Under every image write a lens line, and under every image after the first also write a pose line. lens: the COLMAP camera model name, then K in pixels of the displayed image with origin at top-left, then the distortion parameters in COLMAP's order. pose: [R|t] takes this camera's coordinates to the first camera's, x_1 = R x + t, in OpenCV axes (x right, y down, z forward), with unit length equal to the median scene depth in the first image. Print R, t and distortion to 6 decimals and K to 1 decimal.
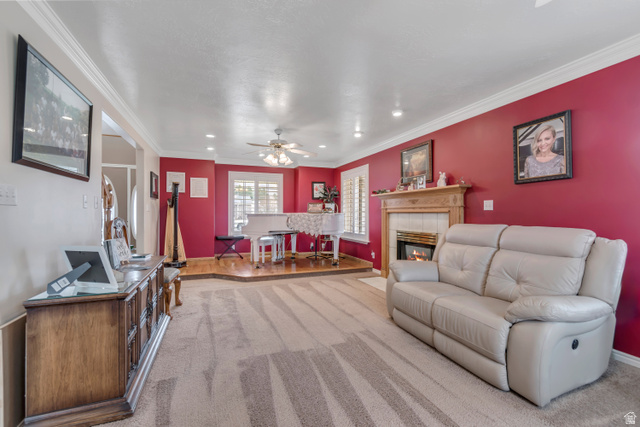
lens RADIAL K [[286.7, 0, 321.9], [0, 286.7, 212.3], [0, 0, 1]] dist [-0.001609, -0.000228]
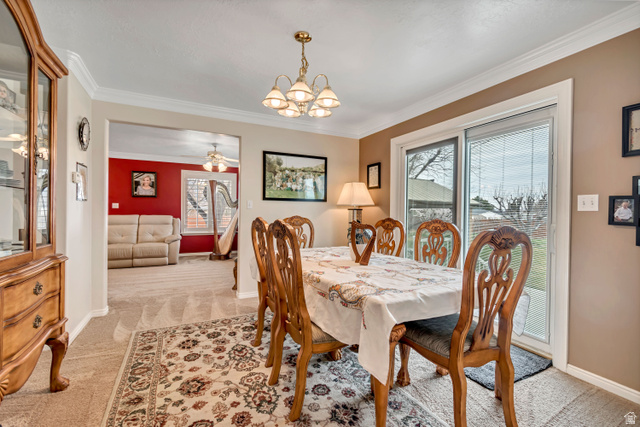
lens RADIAL K [[286.7, 0, 320.5], [0, 286.7, 212.8], [0, 0, 1]] dist [-0.001609, -0.000228]
pose [[-0.089106, -0.004744, 0.996011, -1.862032], [-0.011043, 0.999932, 0.003775, 0.000602], [-0.995961, -0.010662, -0.089152, -0.292382]]
